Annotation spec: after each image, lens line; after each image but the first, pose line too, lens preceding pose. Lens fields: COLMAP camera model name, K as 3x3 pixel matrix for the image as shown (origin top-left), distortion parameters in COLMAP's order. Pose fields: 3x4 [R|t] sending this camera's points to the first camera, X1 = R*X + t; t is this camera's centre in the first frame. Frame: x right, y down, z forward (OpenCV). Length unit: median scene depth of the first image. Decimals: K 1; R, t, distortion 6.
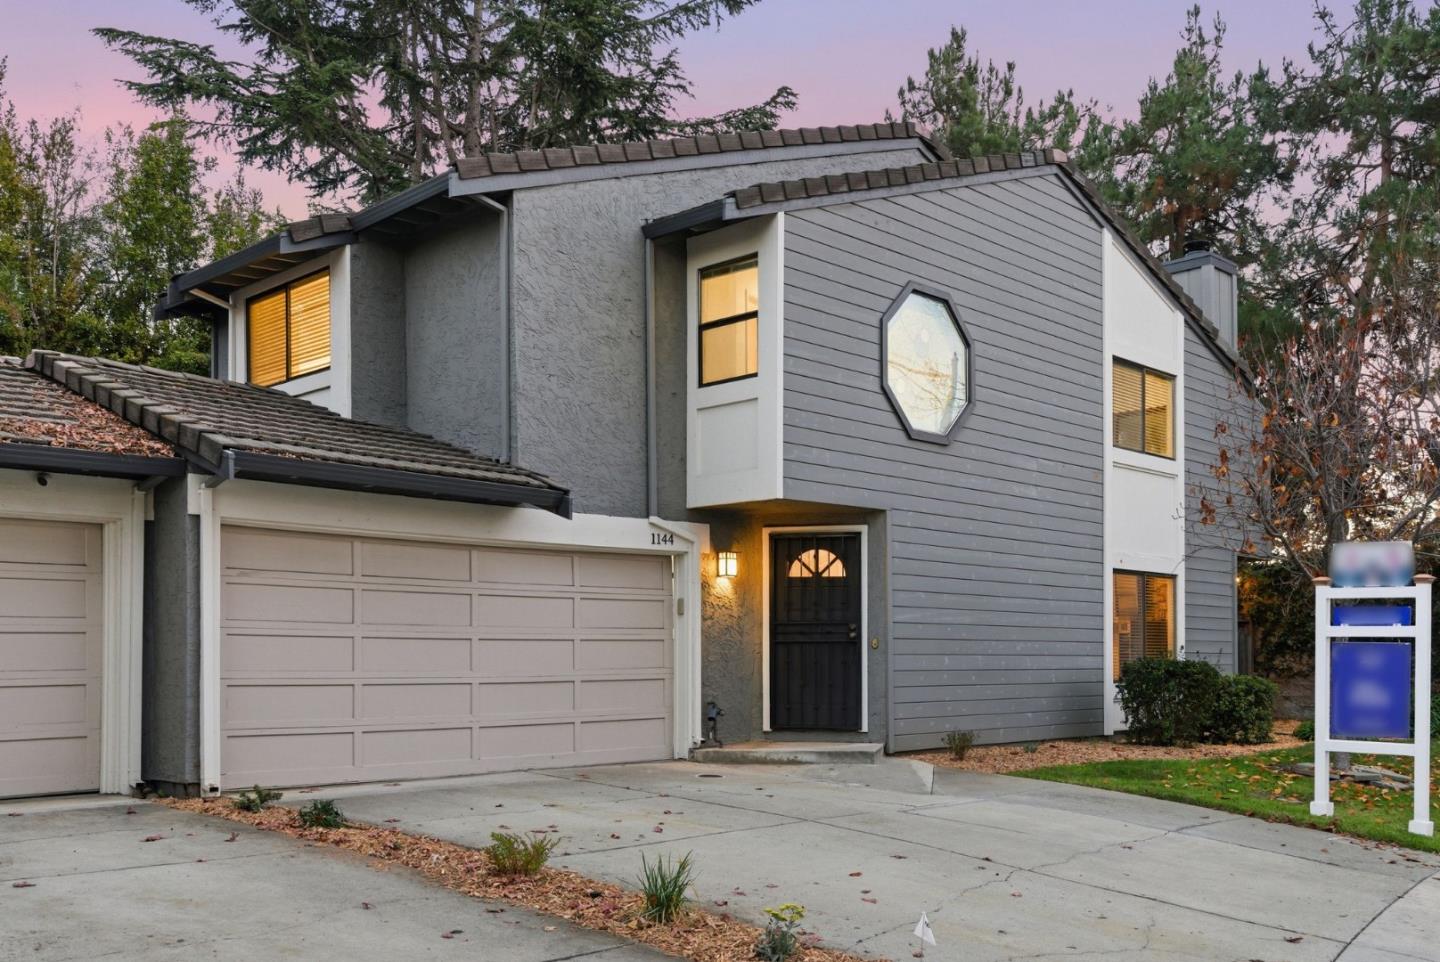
lens RADIAL K [[1367.2, 0, 778.9], [0, 1367.2, 656.4], [0, 0, 1]] dist [0.004871, -0.002058]
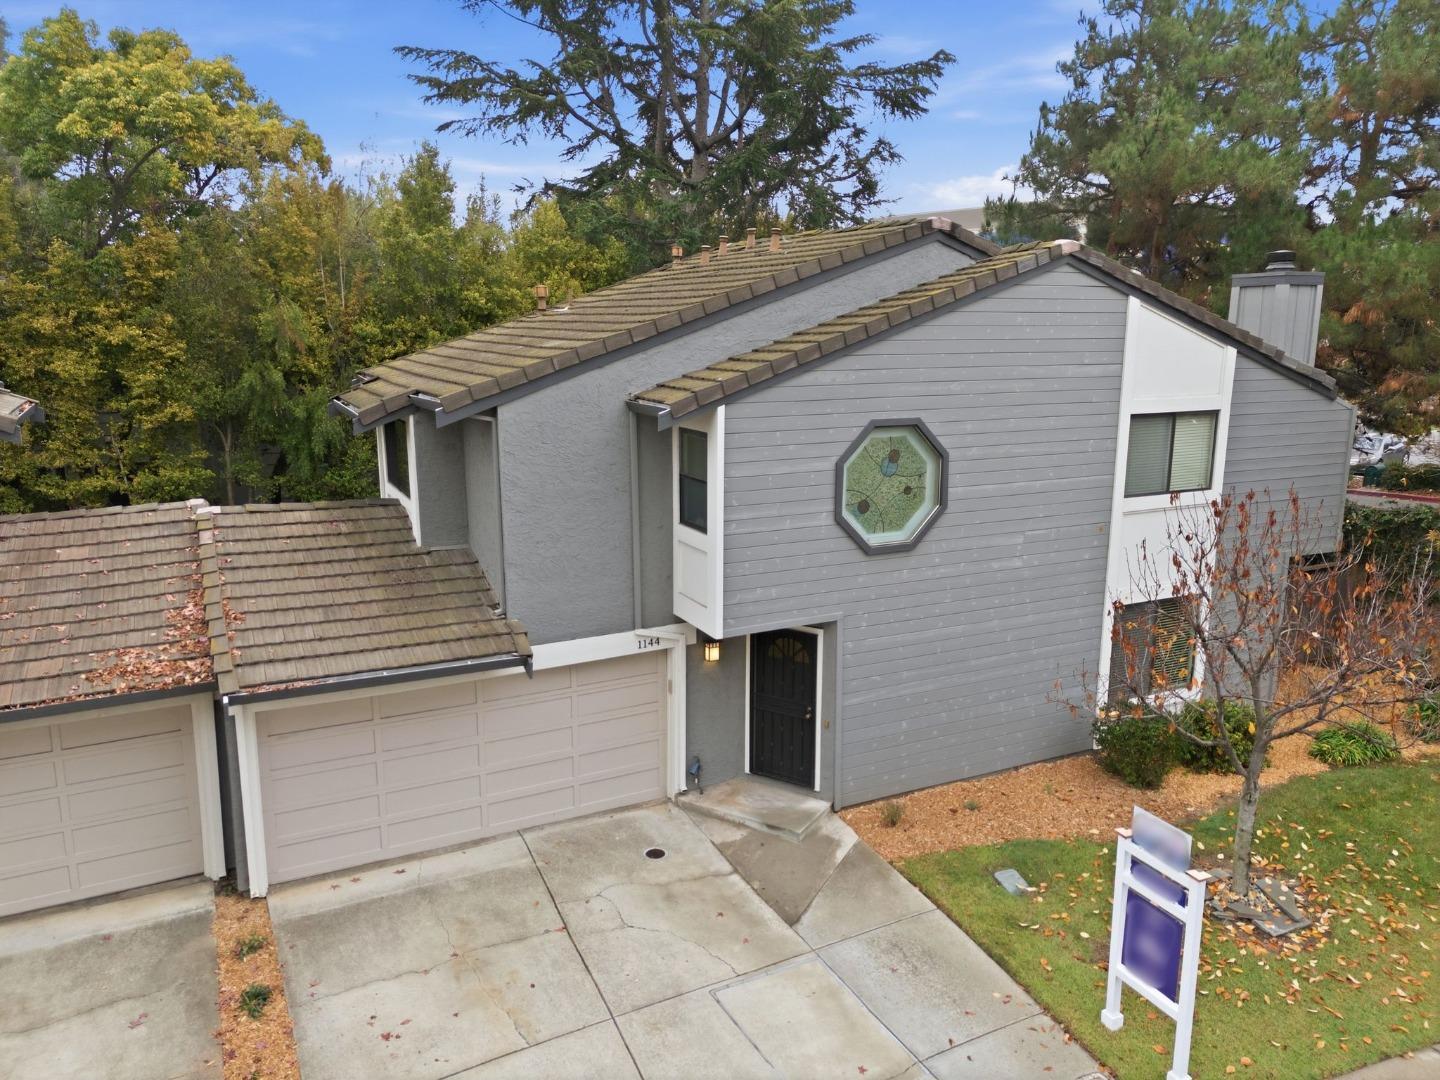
lens RADIAL K [[1078.8, 0, 767.5], [0, 1078.8, 532.5], [0, 0, 1]] dist [0.081079, -0.058140]
pose [[0.945181, 0.079466, -0.316731, 0.312886], [-0.012717, 0.978160, 0.207464, -0.377051], [0.326300, -0.192062, 0.925549, 0.121928]]
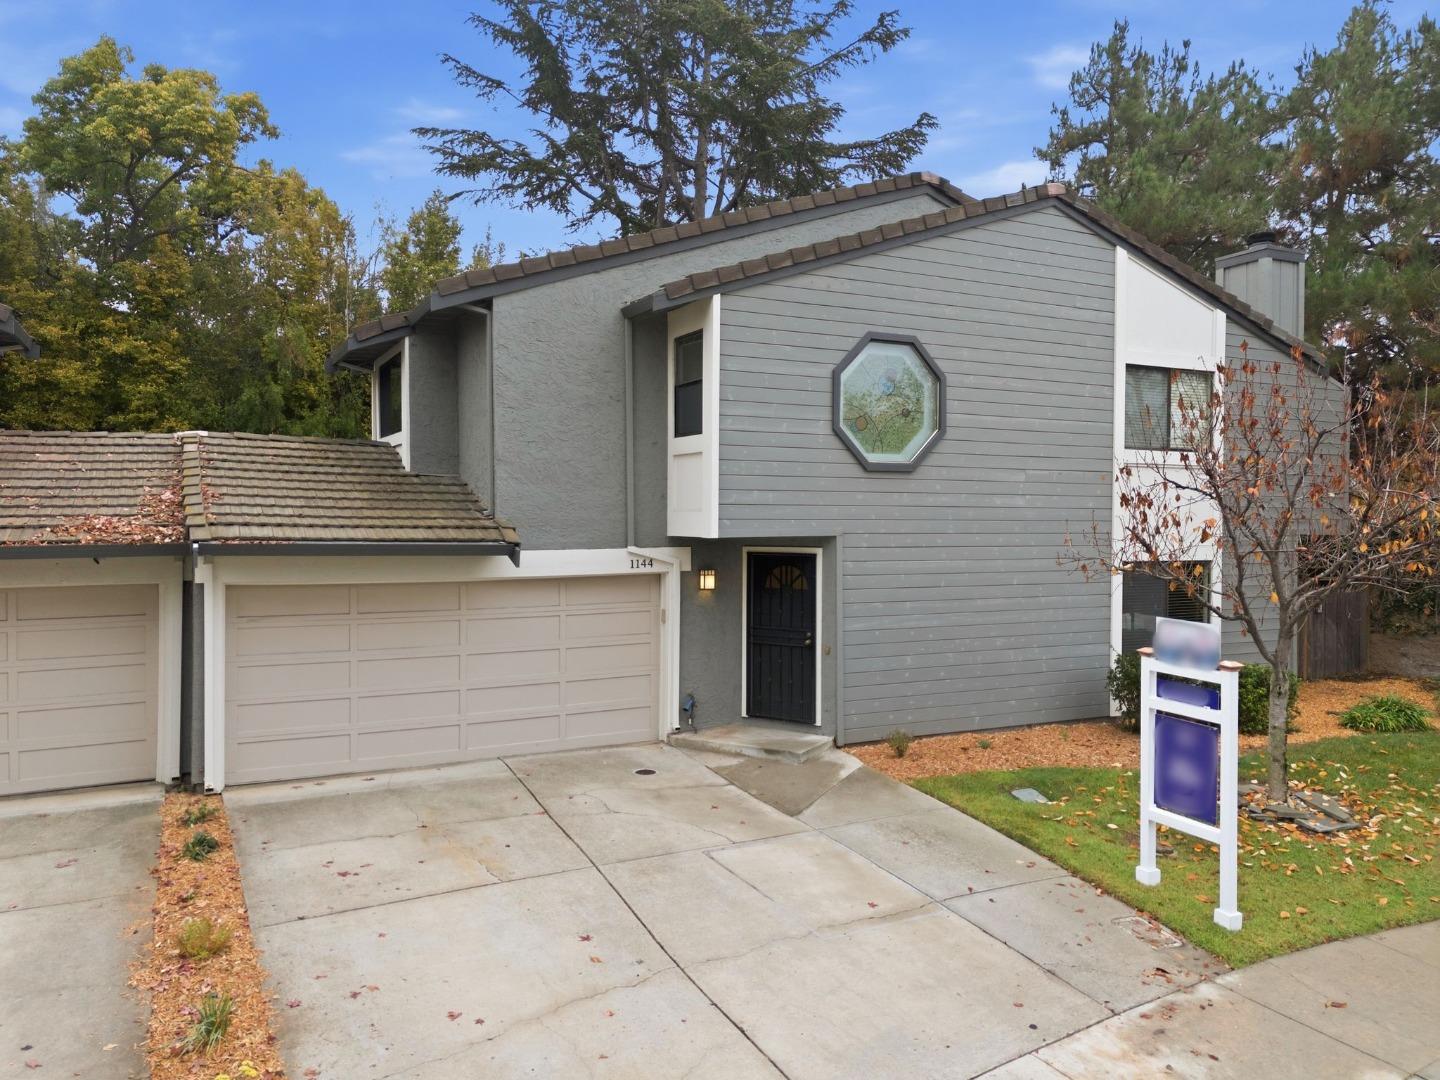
lens RADIAL K [[1078.8, 0, 767.5], [0, 1078.8, 532.5], [0, 0, 1]] dist [0.081079, -0.058140]
pose [[0.946233, 0.013108, -0.323221, 0.317219], [-0.006485, 0.999747, 0.021558, -0.128969], [0.323422, -0.018303, 0.946078, 0.118319]]
